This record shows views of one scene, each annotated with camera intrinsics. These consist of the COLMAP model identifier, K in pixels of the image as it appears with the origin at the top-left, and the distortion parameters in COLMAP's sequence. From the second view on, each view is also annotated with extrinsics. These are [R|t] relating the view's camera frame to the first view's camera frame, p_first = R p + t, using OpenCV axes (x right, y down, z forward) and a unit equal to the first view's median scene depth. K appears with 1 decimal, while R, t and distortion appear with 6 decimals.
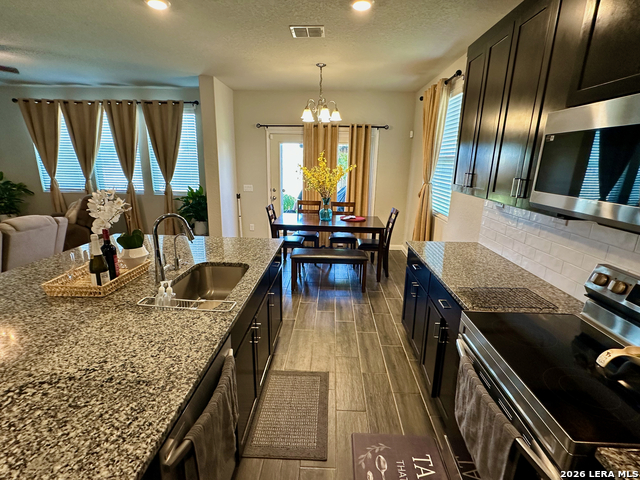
lens RADIAL K [[313.4, 0, 320.0], [0, 313.4, 240.0], [0, 0, 1]] dist [-0.003369, -0.000080]
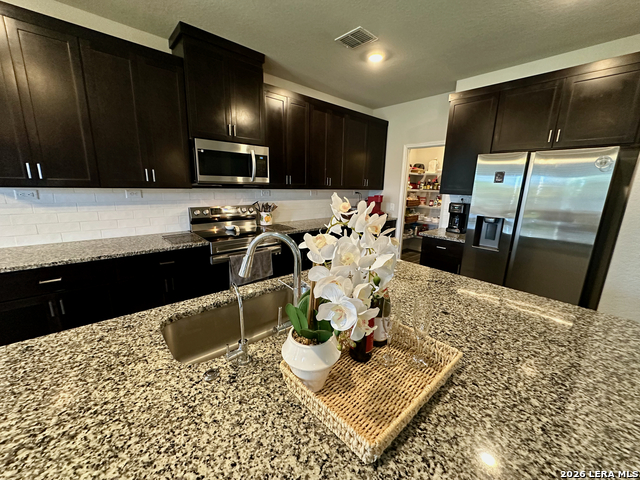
lens RADIAL K [[256.3, 0, 320.0], [0, 256.3, 240.0], [0, 0, 1]] dist [-0.000182, 0.000028]
pose [[-0.691744, -0.194833, 0.695364, -0.409175], [0.137945, 0.909535, 0.392068, -0.114921], [-0.708845, 0.367132, -0.602289, 0.574540]]
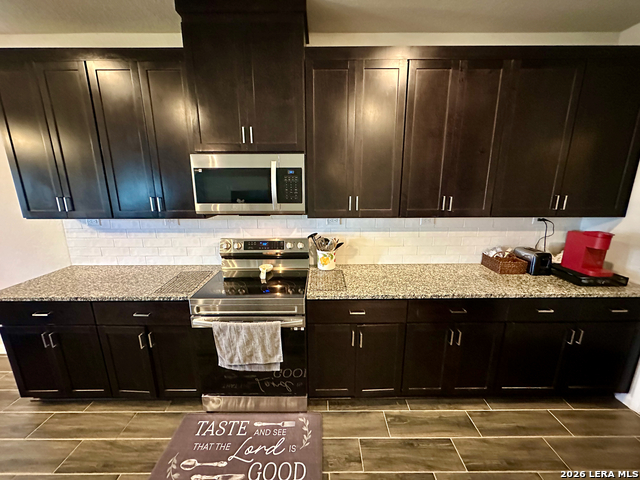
lens RADIAL K [[256.3, 0, 320.0], [0, 256.3, 240.0], [0, 0, 1]] dist [-0.000182, 0.000028]
pose [[-0.040924, -0.242974, 0.969169, -0.217849], [0.248955, 0.936910, 0.245399, -0.052776], [-0.967650, 0.251322, 0.022147, 0.151636]]
